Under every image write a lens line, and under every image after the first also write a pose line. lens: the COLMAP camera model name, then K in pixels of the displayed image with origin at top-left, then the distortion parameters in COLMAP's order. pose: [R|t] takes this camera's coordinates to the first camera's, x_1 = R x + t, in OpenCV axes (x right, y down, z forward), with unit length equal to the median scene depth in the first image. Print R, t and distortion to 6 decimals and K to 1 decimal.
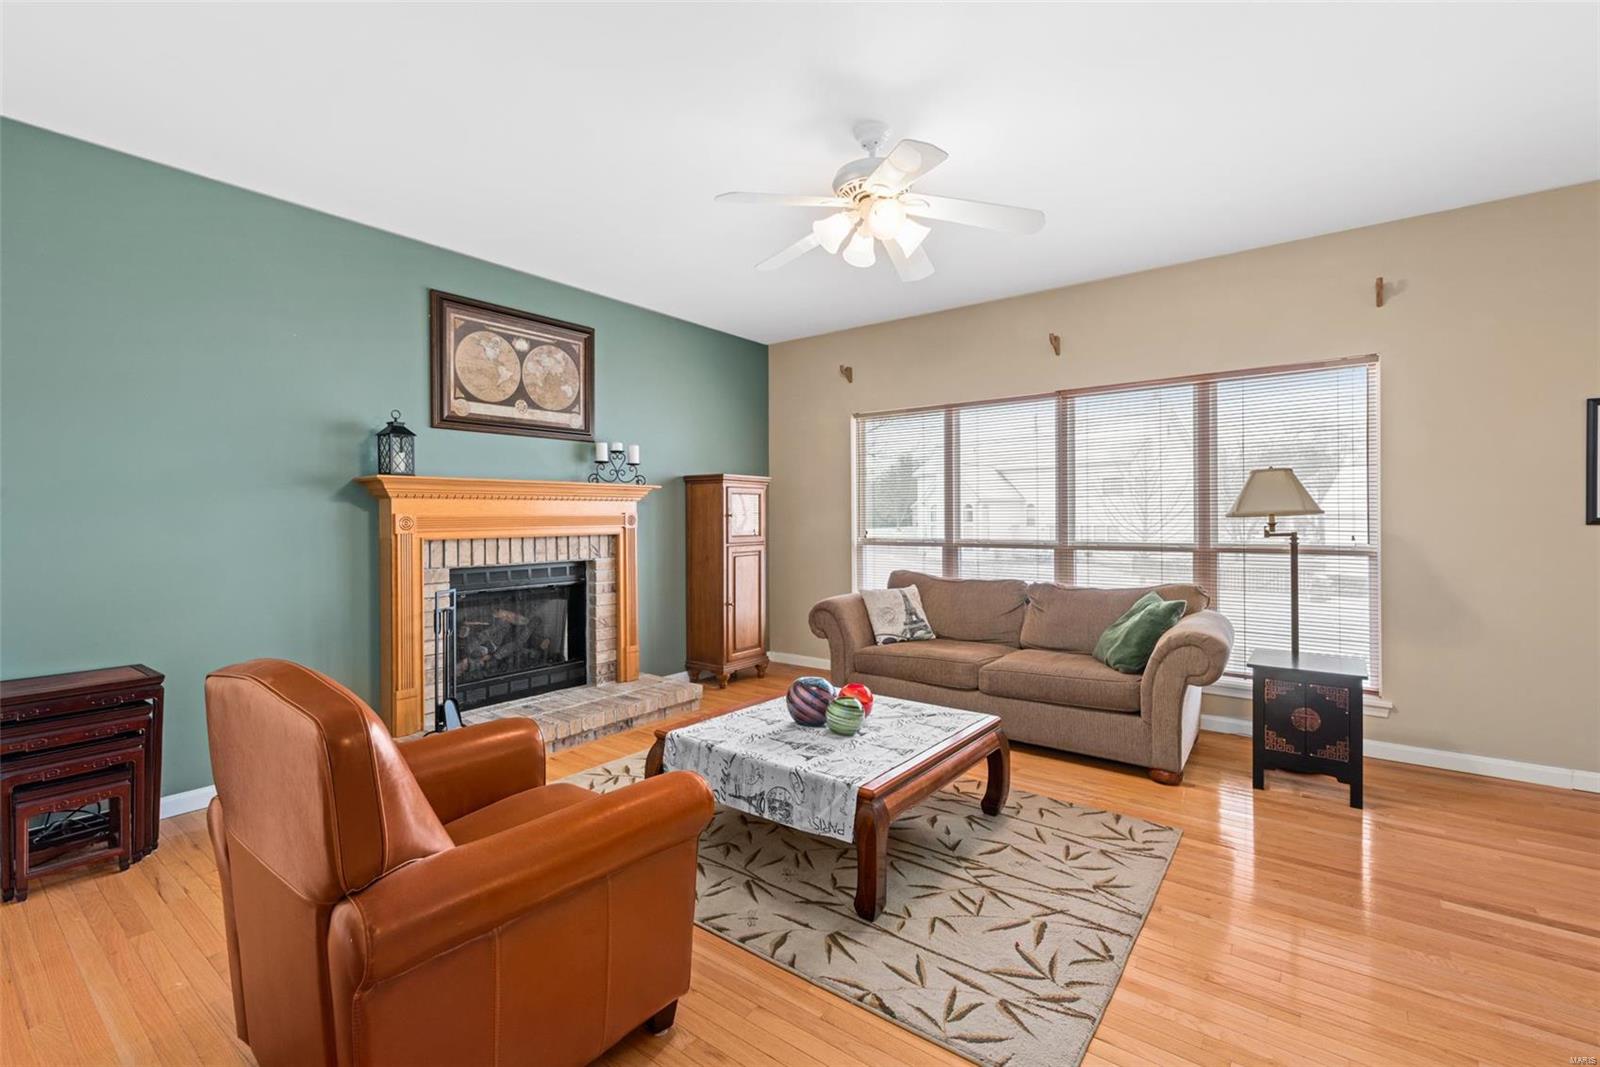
lens RADIAL K [[695.4, 0, 799.2], [0, 695.4, 519.9], [0, 0, 1]] dist [-0.001375, -0.000836]
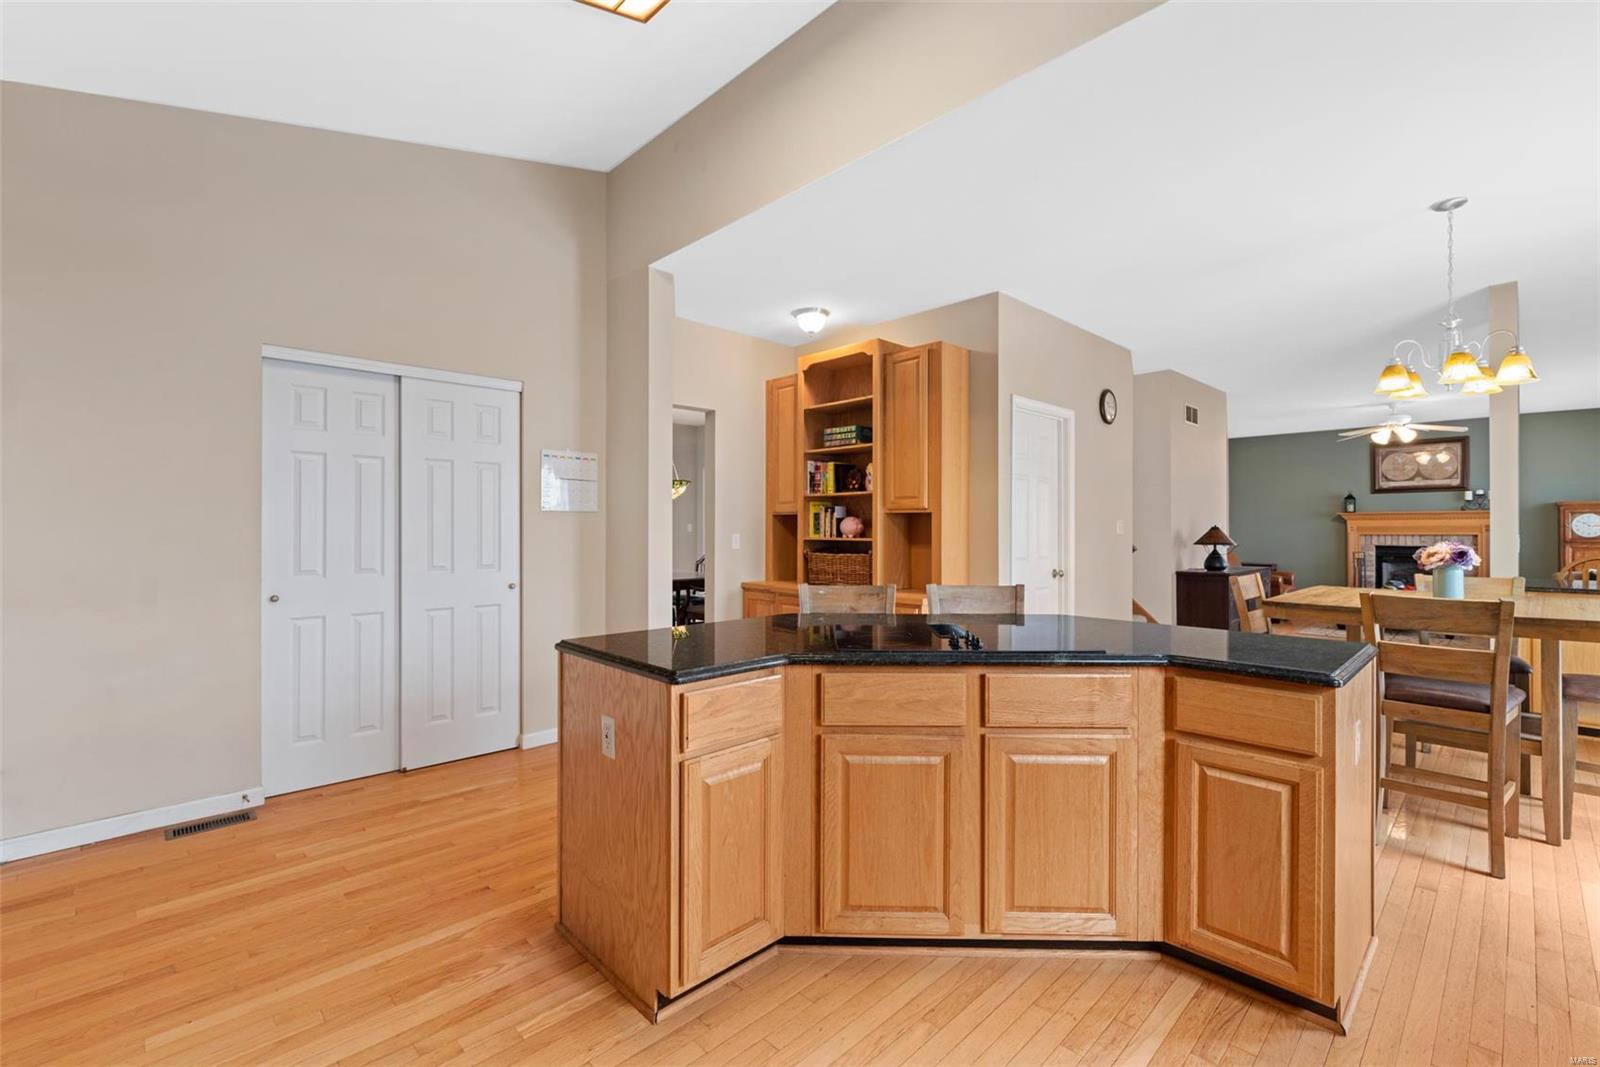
lens RADIAL K [[695.4, 0, 796.9], [0, 695.4, 525.3], [0, 0, 1]] dist [-0.001375, -0.000836]
pose [[-0.174611, 0.002566, -0.984634, 2.489394], [-0.003918, 0.999987, 0.003301, -0.008243], [0.984630, 0.004434, -0.174599, -0.730550]]
